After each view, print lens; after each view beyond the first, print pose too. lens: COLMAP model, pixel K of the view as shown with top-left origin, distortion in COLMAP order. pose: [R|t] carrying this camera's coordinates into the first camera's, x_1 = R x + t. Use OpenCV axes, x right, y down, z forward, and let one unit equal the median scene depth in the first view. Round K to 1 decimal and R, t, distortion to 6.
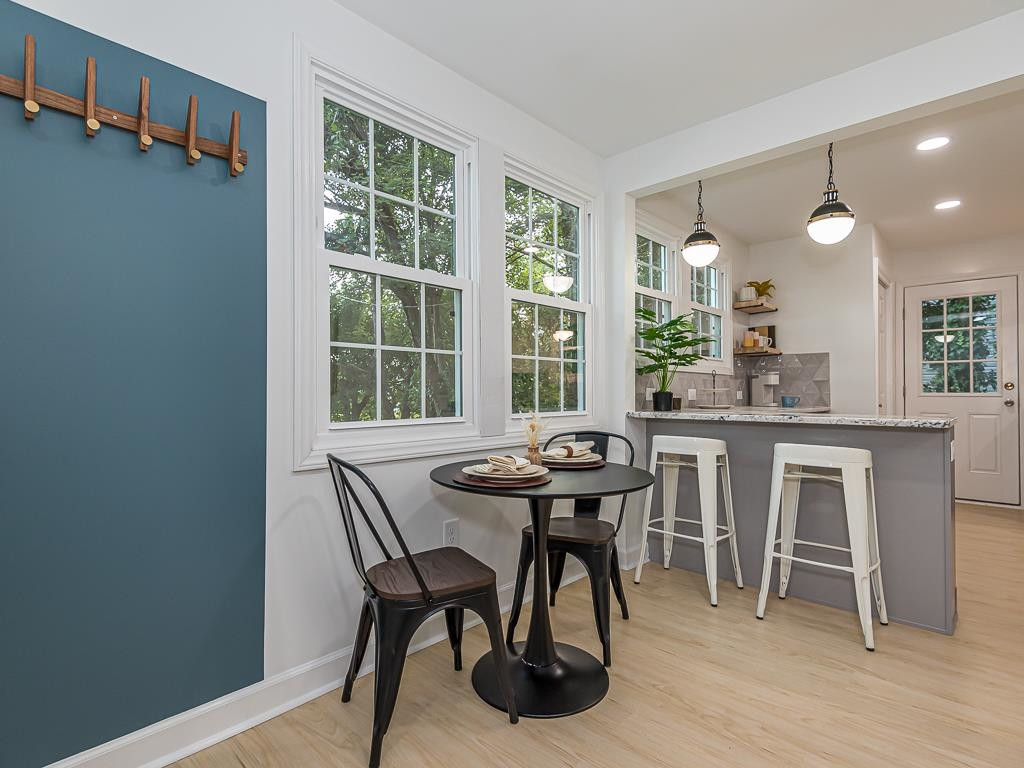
lens RADIAL K [[515.5, 0, 498.4], [0, 515.5, 384.5], [0, 0, 1]] dist [0.028259, -0.018613]
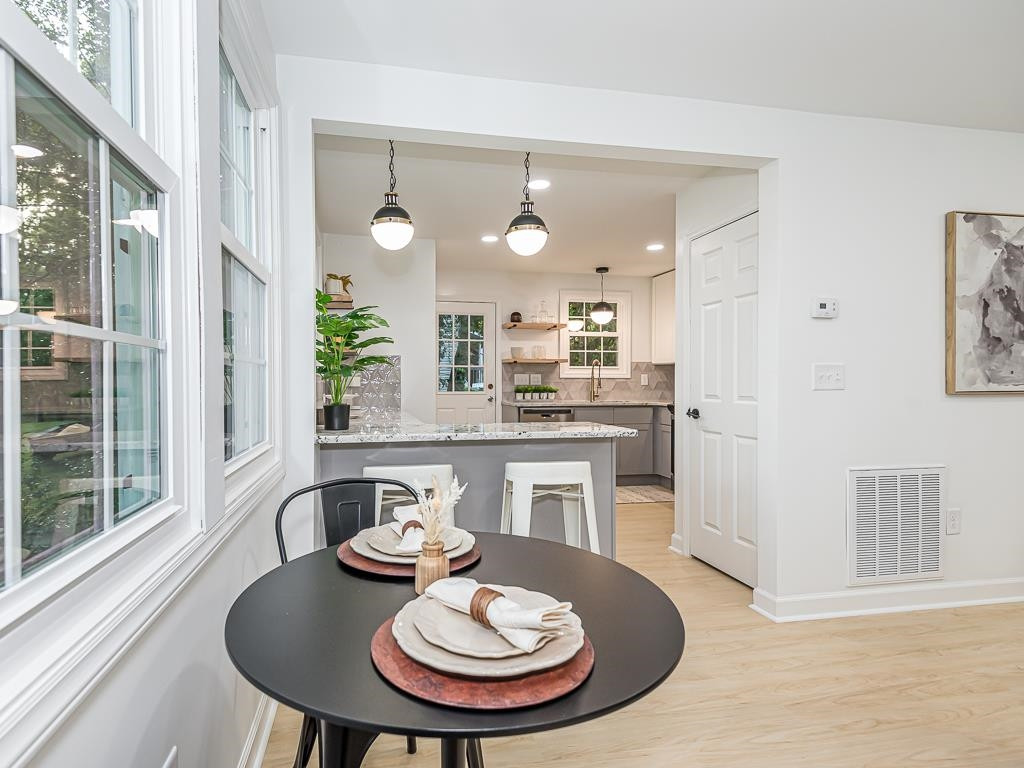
lens RADIAL K [[521.8, 0, 452.2], [0, 521.8, 383.8], [0, 0, 1]] dist [0.002993, -0.000191]
pose [[0.593555, -0.000559, 0.804794, -0.250682], [-0.016166, 0.999790, 0.012618, -0.033597], [-0.804631, -0.020499, 0.593421, 0.512418]]
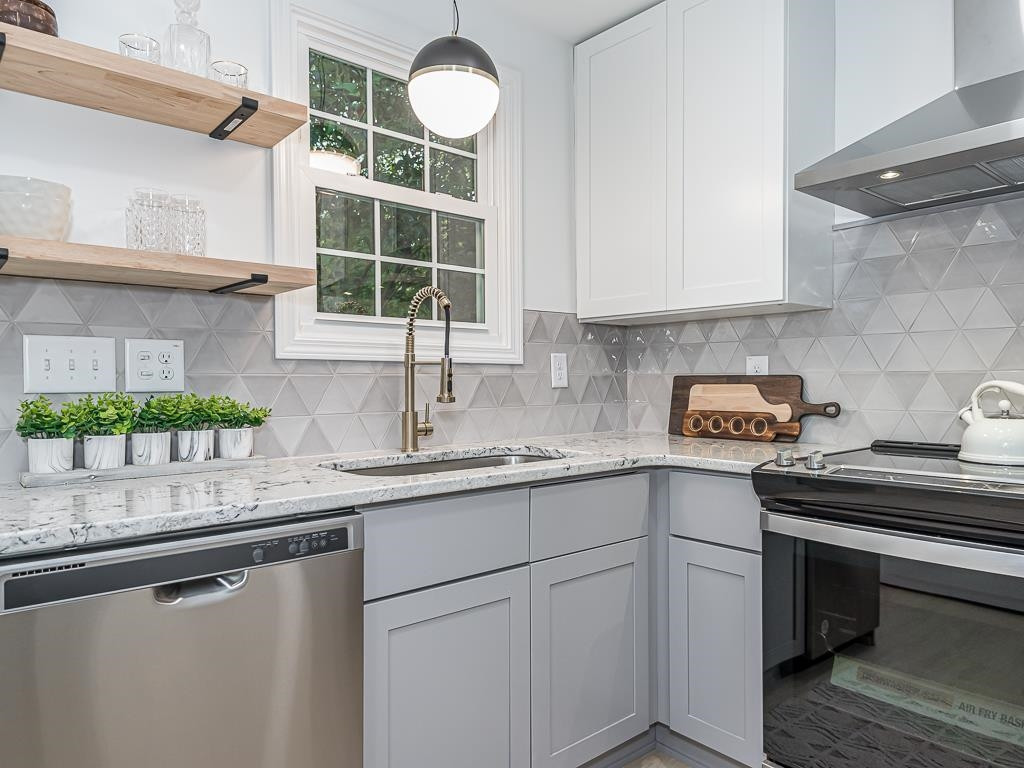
lens RADIAL K [[698.3, 0, 512.0], [0, 698.3, 384.0], [0, 0, 1]] dist [0.017936, -0.004297]
pose [[0.093045, -0.000304, 0.995662, 1.245139], [-0.010294, 0.999946, 0.001267, -0.016403], [-0.995609, -0.010367, 0.093037, 1.212696]]
